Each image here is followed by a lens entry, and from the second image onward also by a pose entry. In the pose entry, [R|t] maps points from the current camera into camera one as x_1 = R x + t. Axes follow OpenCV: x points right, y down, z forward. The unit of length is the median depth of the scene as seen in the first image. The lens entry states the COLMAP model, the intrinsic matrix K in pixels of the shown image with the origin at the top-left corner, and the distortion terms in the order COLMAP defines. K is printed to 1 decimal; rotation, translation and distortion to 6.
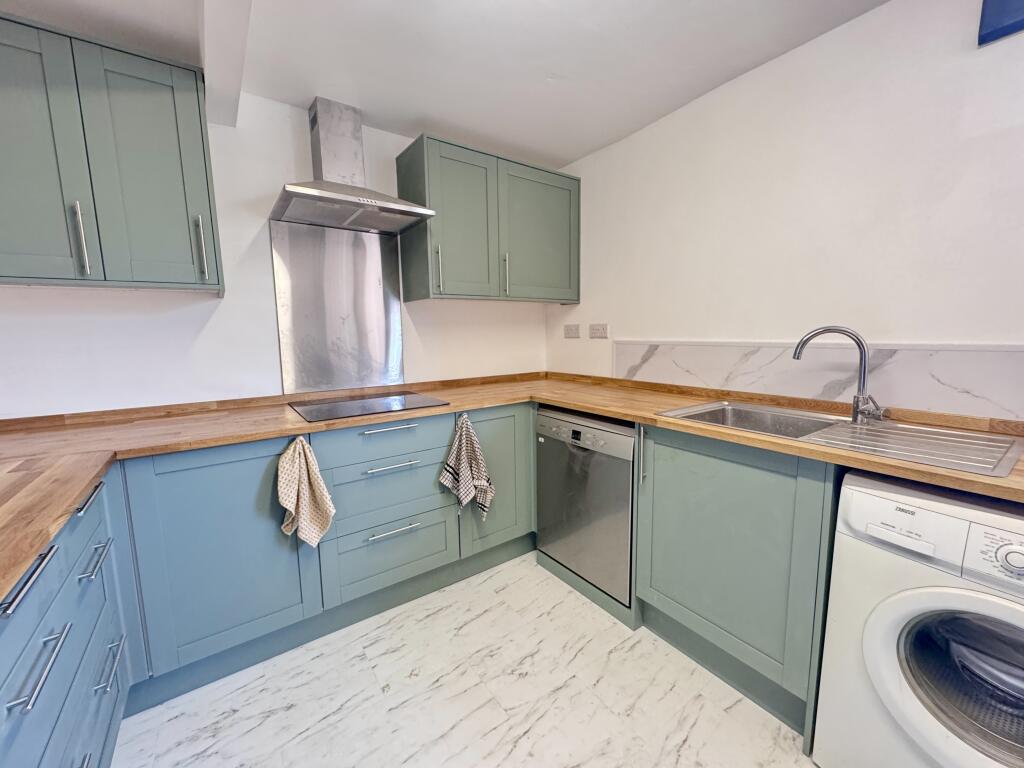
lens RADIAL K [[410.0, 0, 513.6], [0, 410.0, 385.1], [0, 0, 1]] dist [-0.000165, 0.000309]
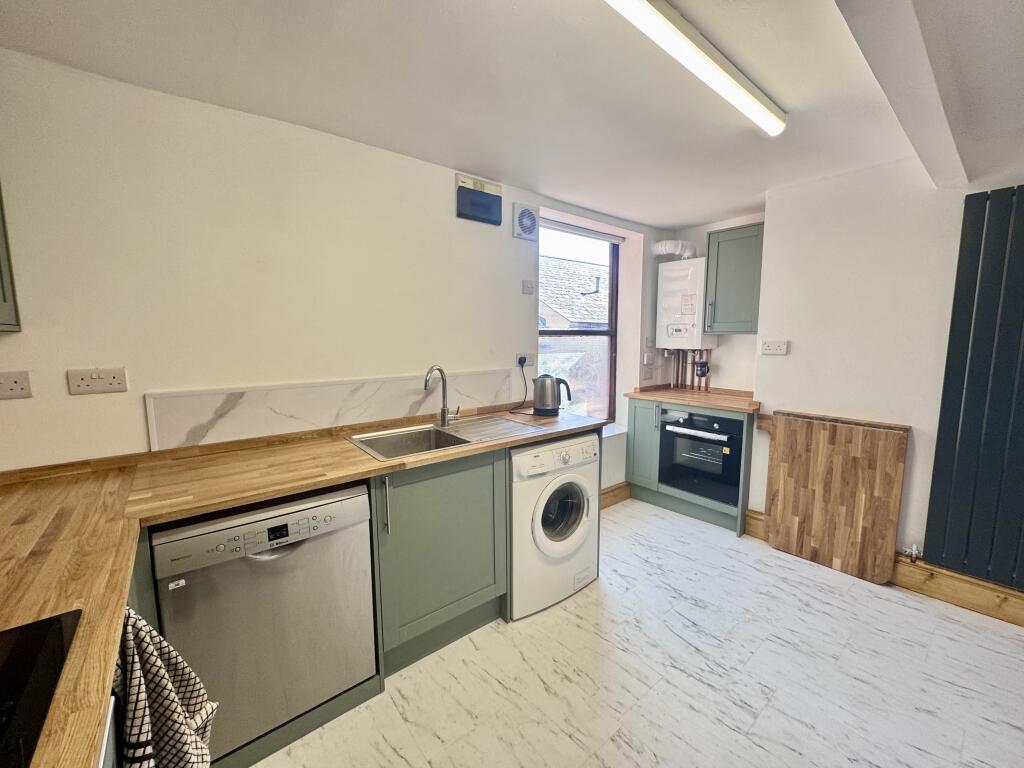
lens RADIAL K [[410.0, 0, 512.8], [0, 410.0, 382.7], [0, 0, 1]] dist [-0.000165, 0.000309]
pose [[-0.058537, -0.103323, 0.992924, -0.538291], [0.130376, 0.985319, 0.110218, -0.155450], [-0.989735, 0.135905, -0.044206, 0.587647]]
